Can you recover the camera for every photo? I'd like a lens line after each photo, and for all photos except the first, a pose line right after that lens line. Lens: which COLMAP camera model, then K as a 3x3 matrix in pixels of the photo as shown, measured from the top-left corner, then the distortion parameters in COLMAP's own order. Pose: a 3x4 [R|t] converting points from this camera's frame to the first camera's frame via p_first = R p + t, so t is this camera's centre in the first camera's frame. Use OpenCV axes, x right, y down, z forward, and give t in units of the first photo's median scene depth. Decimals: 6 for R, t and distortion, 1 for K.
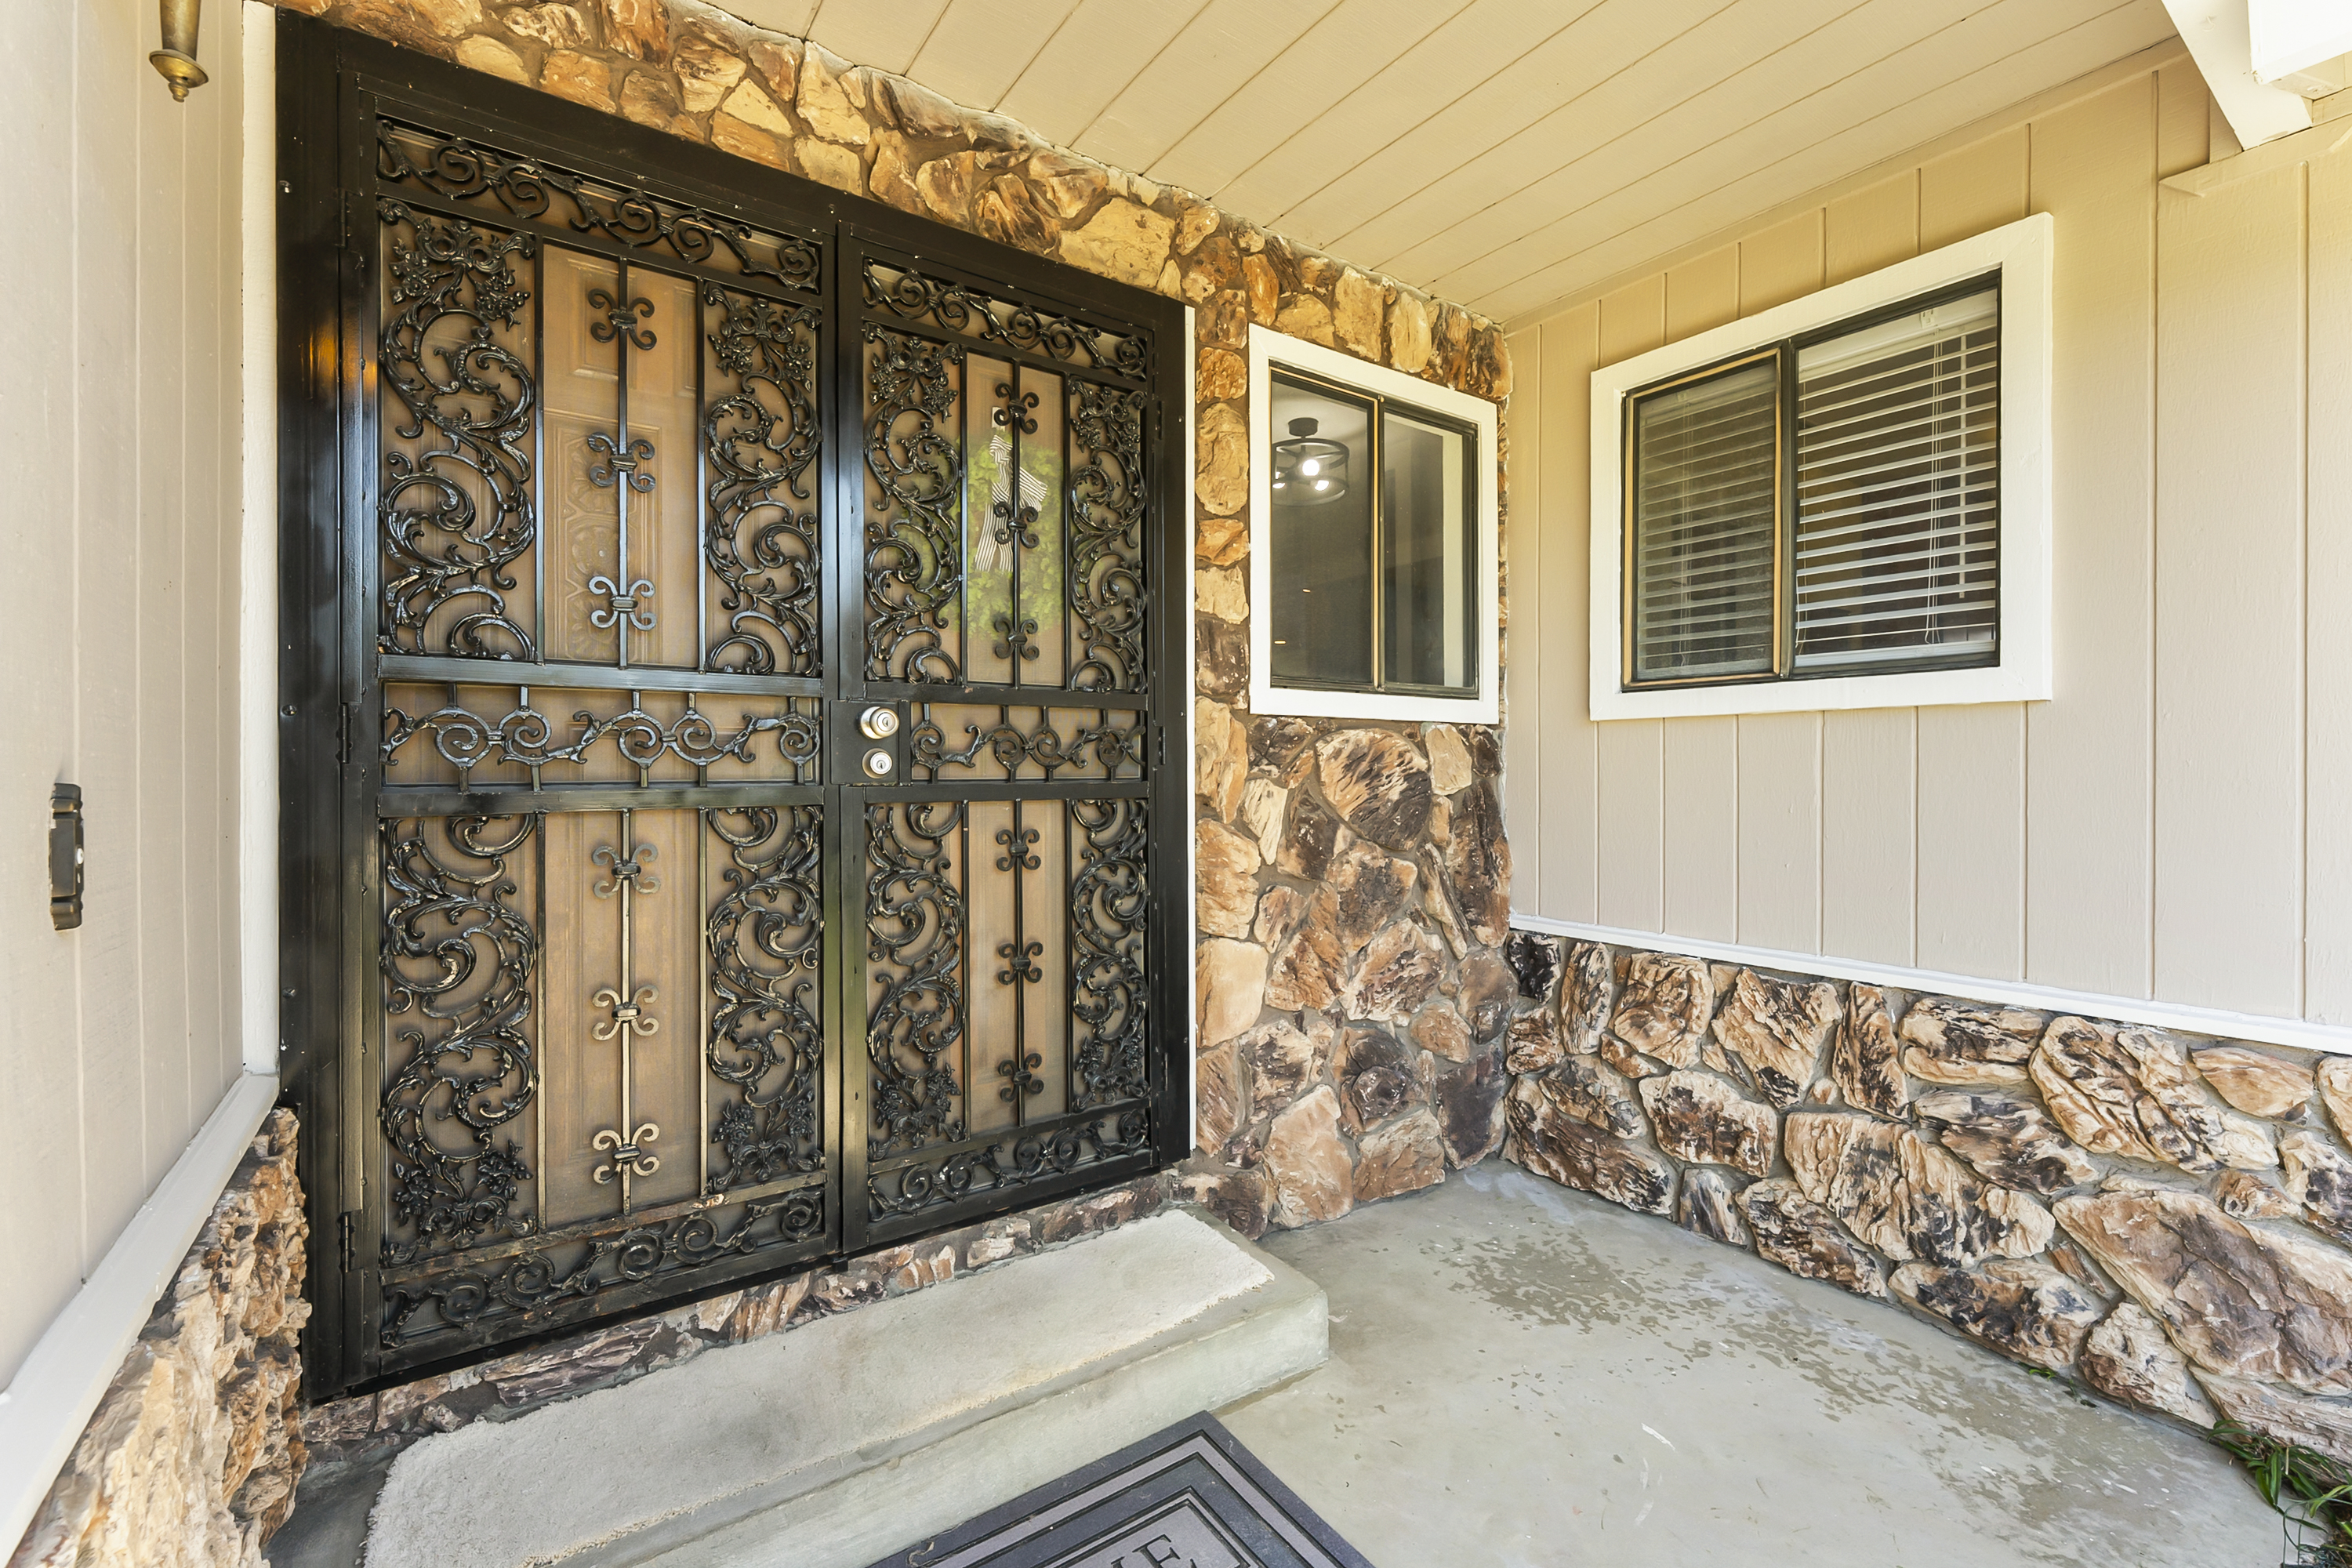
lens RADIAL K [[999.0, 0, 1168.0], [0, 999.0, 775.9], [0, 0, 1]] dist [0.000912, -0.000673]
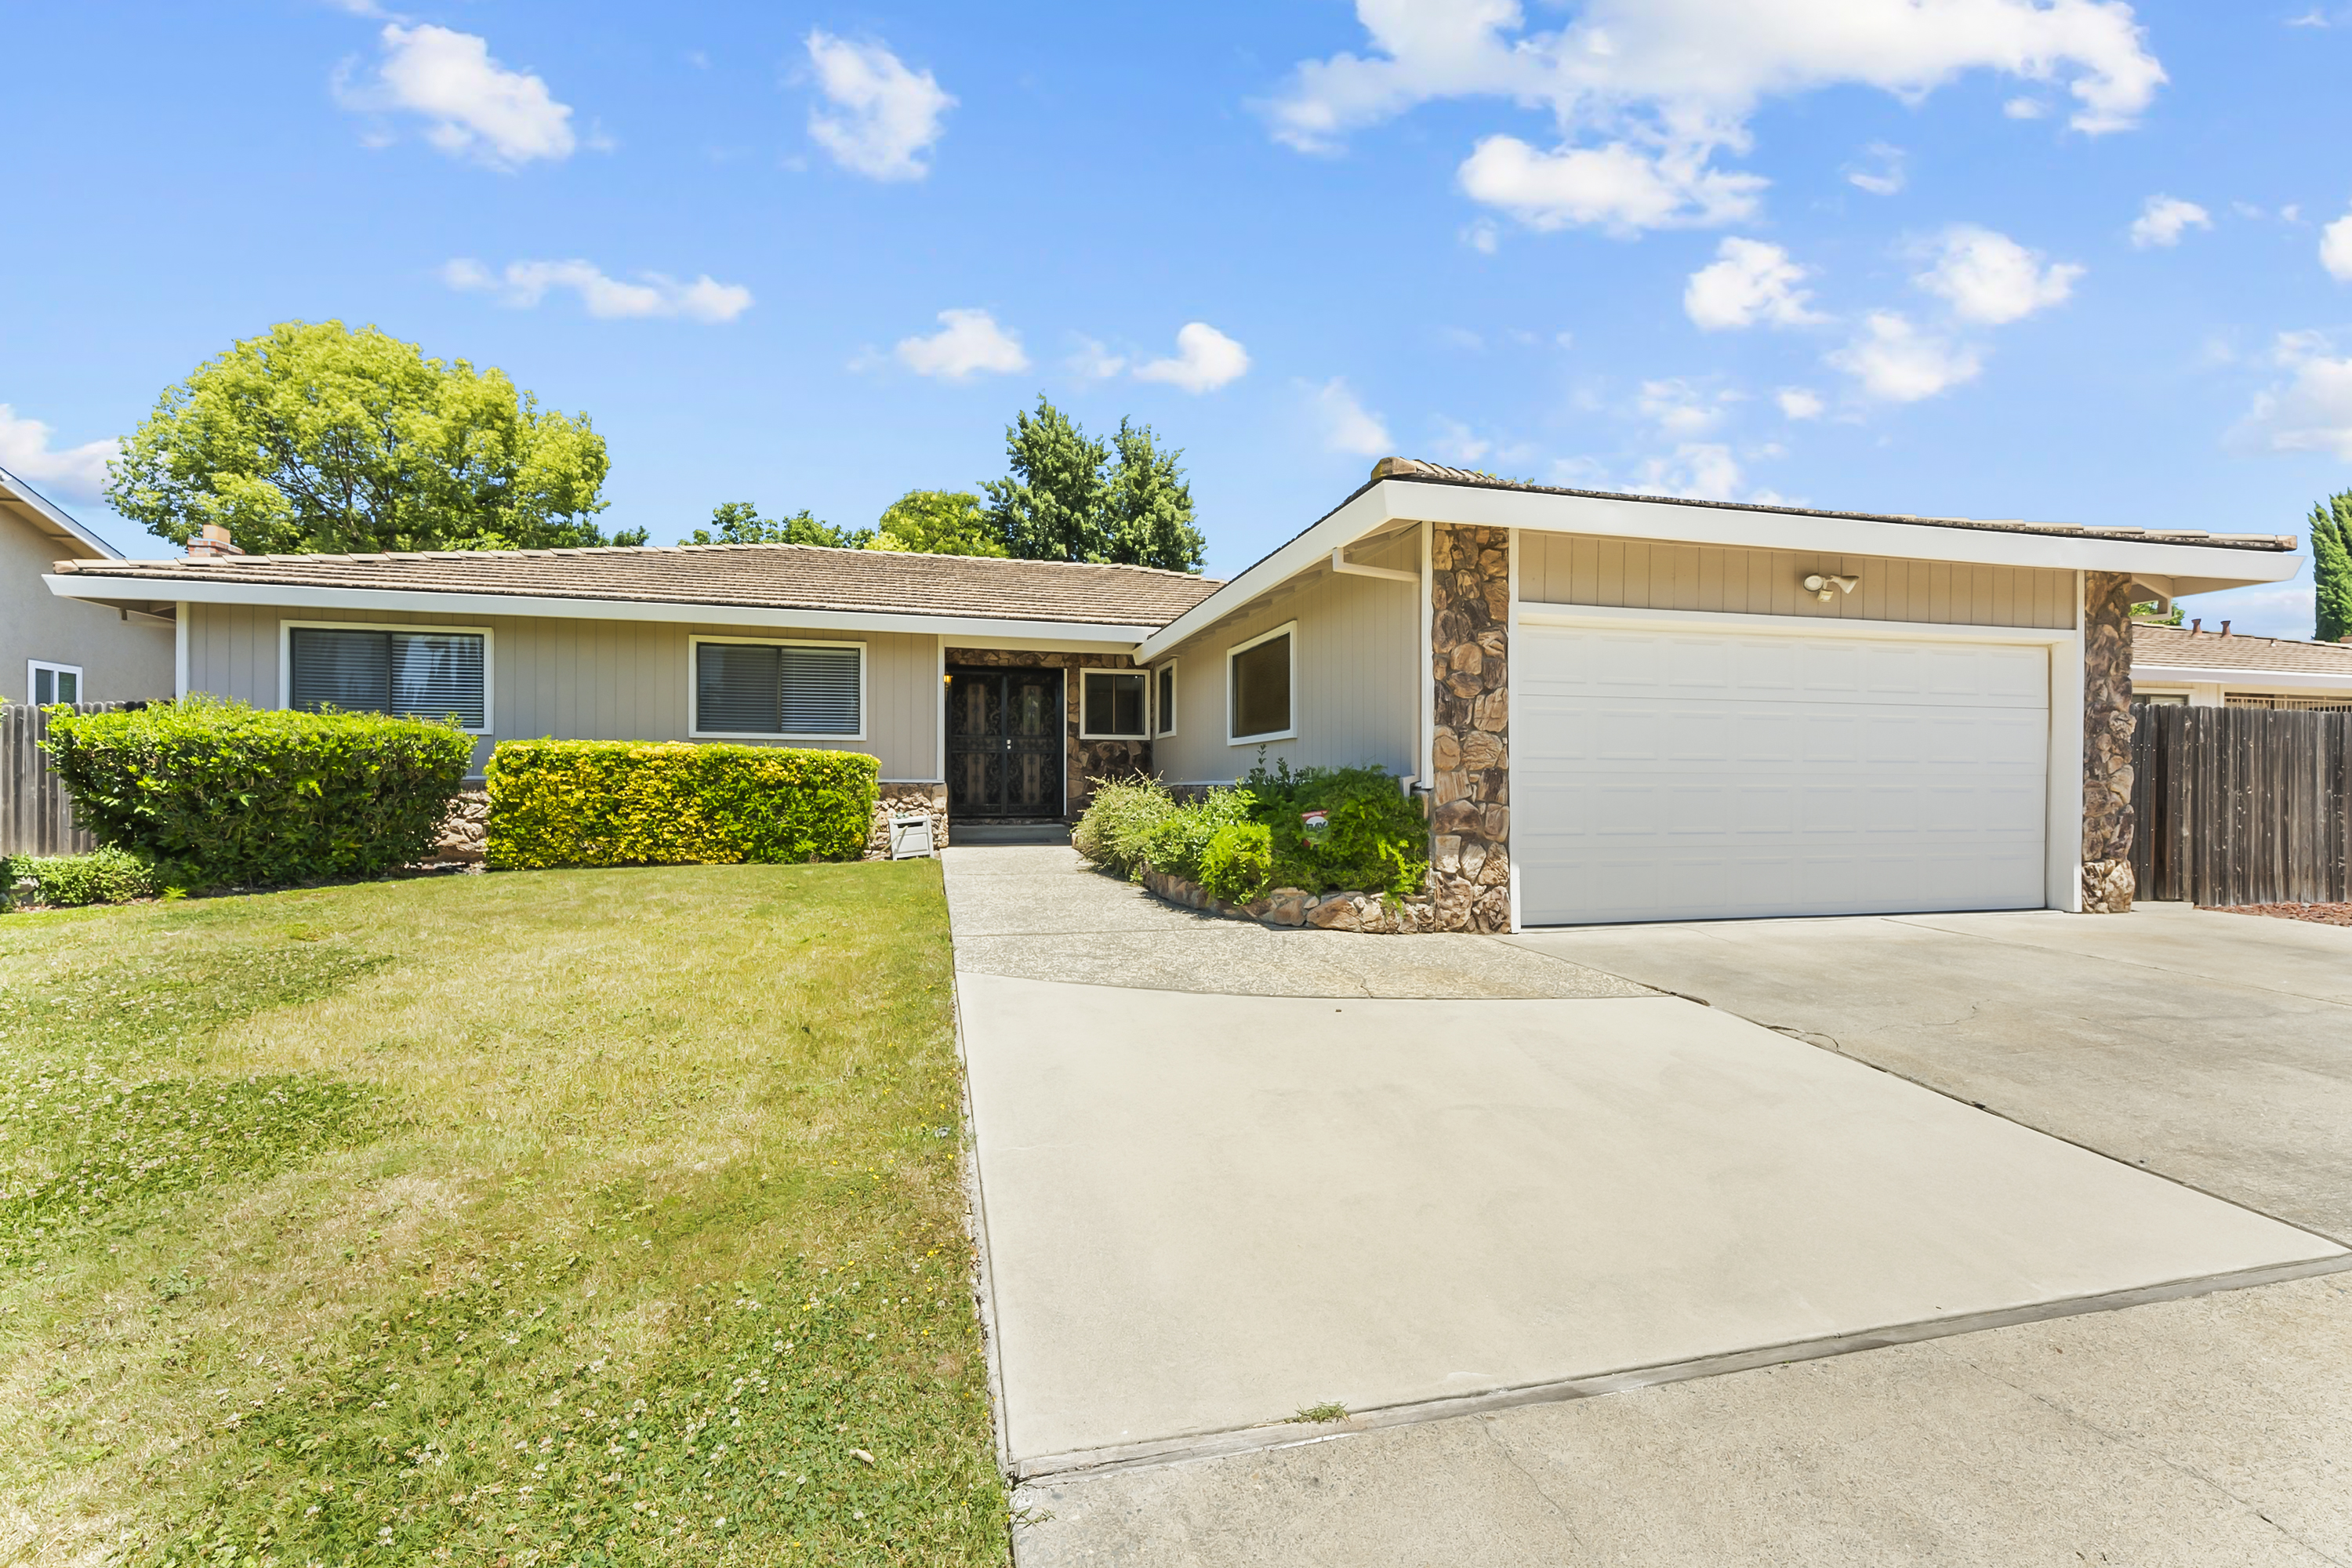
lens RADIAL K [[966.8, 0, 1173.4], [0, 966.8, 789.0], [0, 0, 1]] dist [-0.000086, -0.000832]
pose [[0.931171, 0.007203, -0.364511, 2.602444], [-0.006784, 0.999974, 0.002430, 0.203091], [0.364519, 0.000210, 0.931196, -3.908157]]
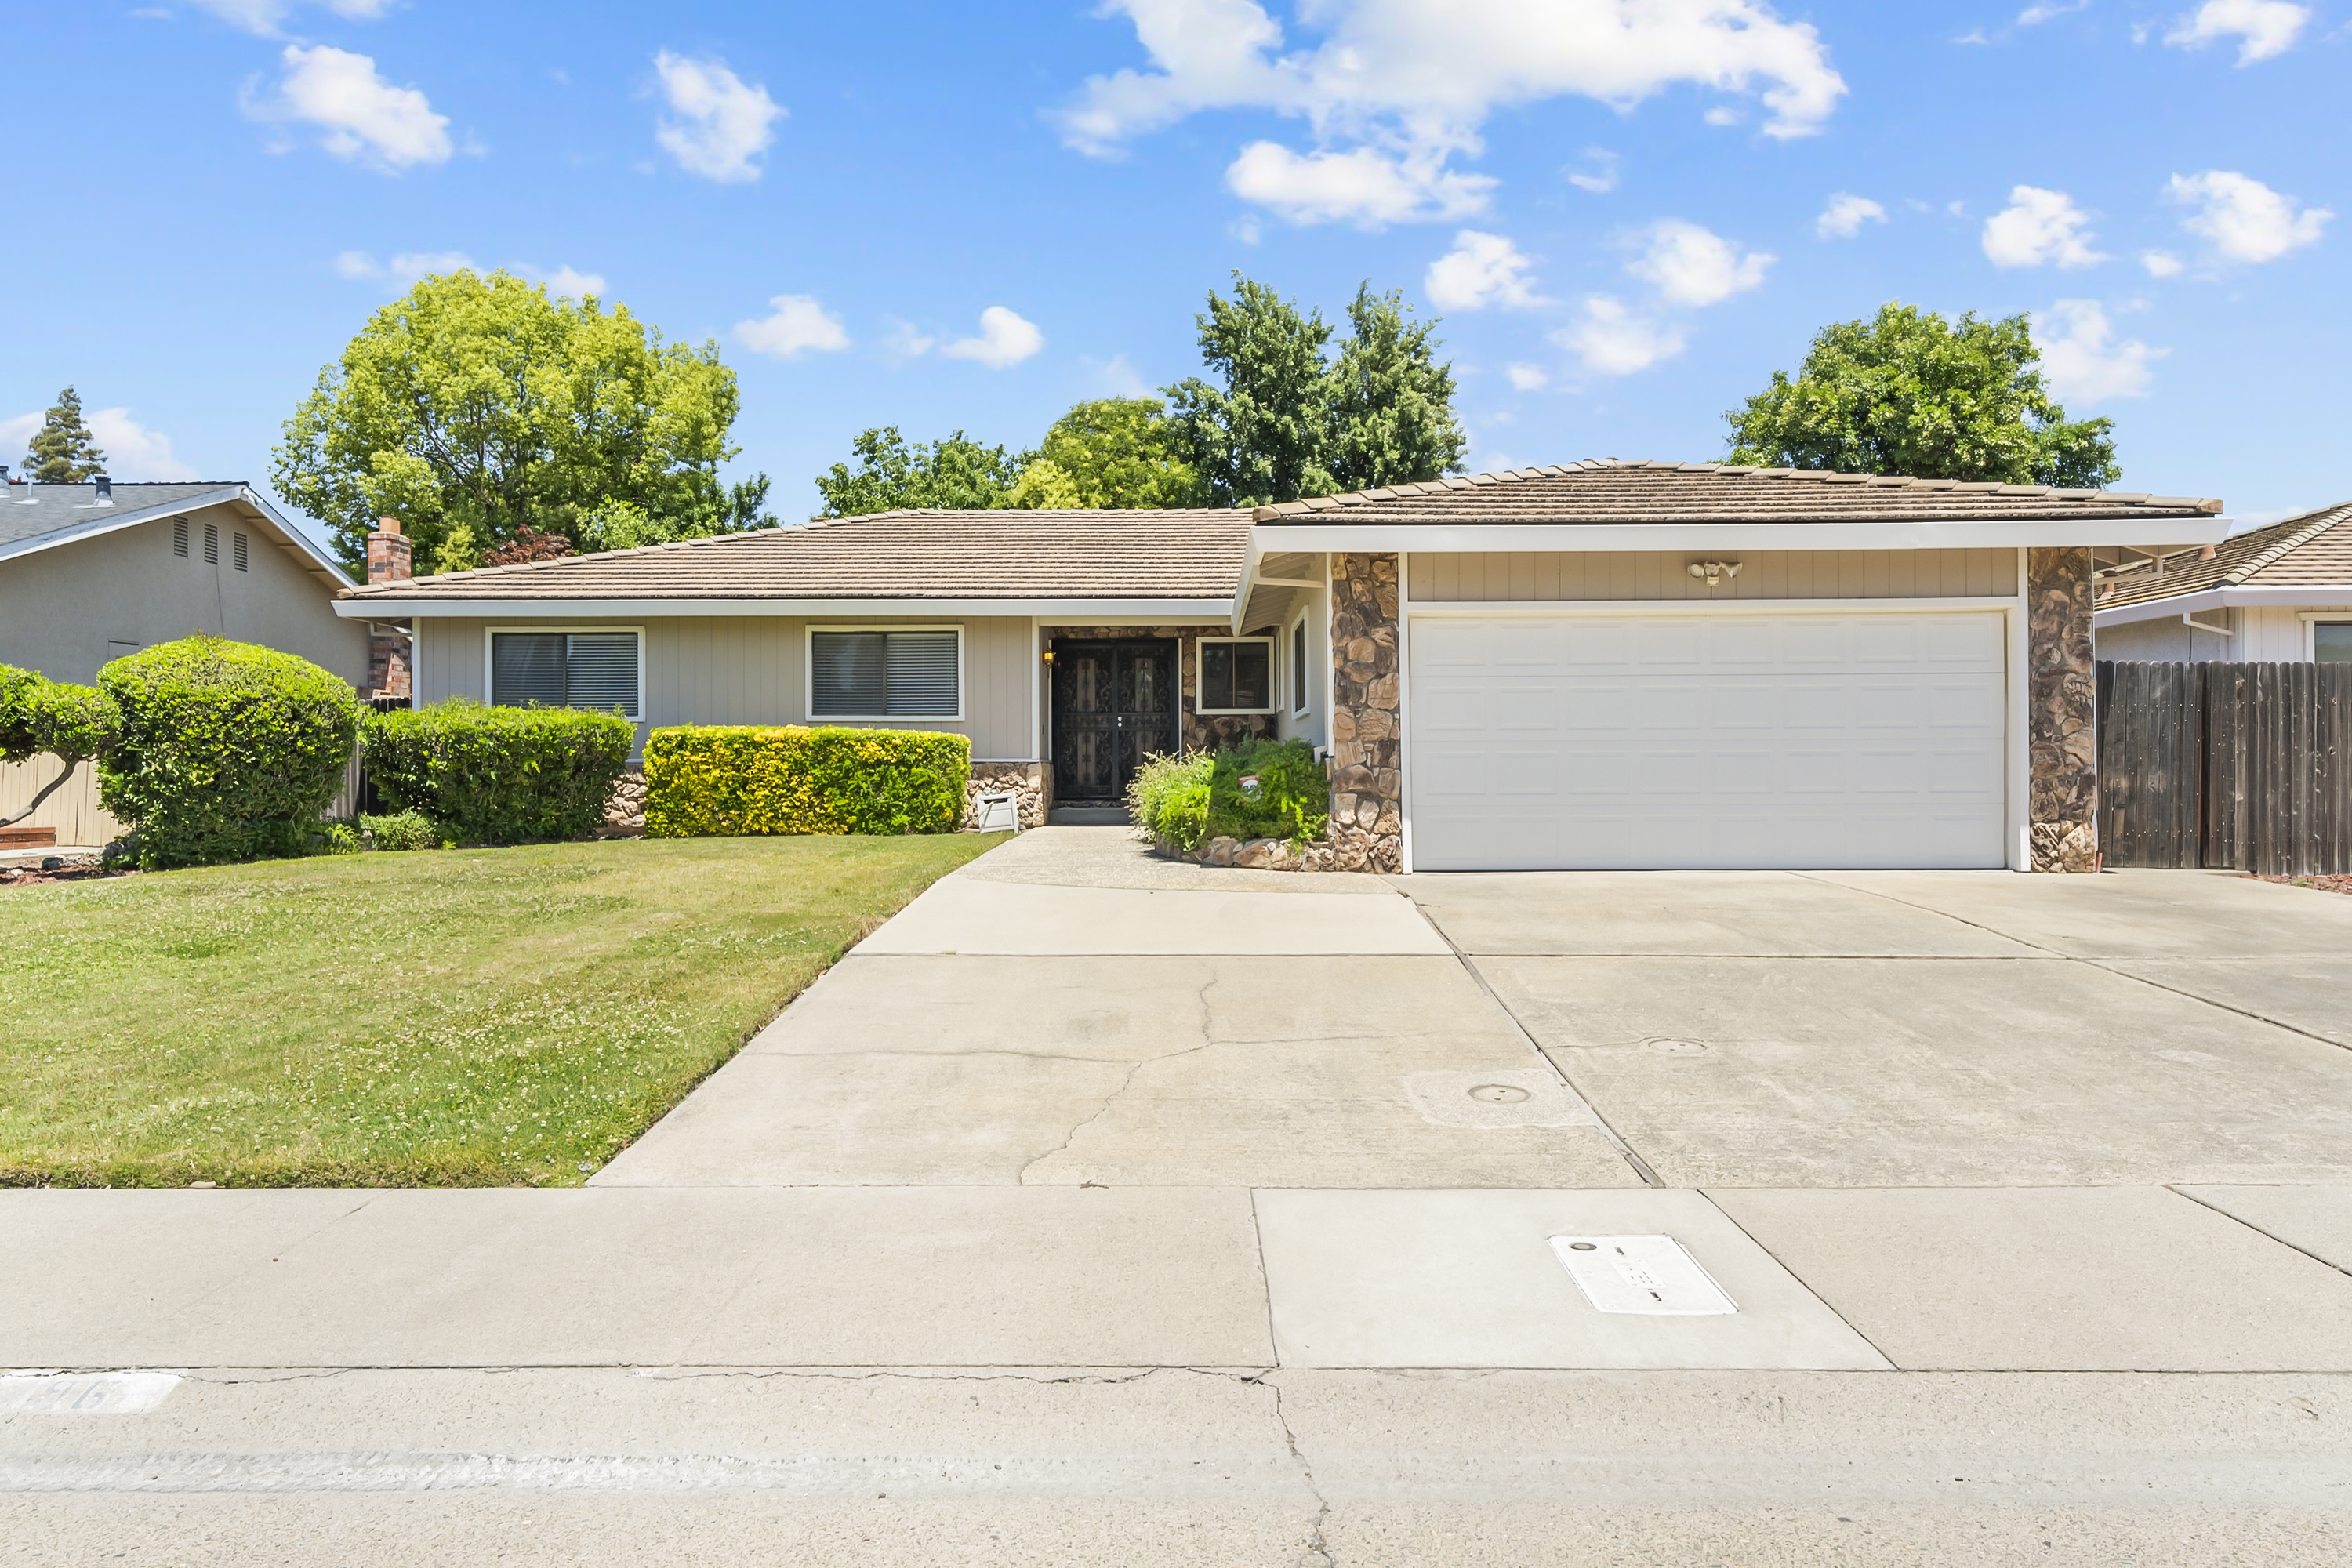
lens RADIAL K [[1548.9, 0, 1176.6], [0, 1548.9, 774.5], [0, 0, 1]] dist [0.000838, -0.001083]
pose [[0.809409, -0.002474, -0.587240, 4.801905], [0.000709, 0.999995, -0.003236, 0.277861], [0.587245, 0.002203, 0.809407, -5.632351]]
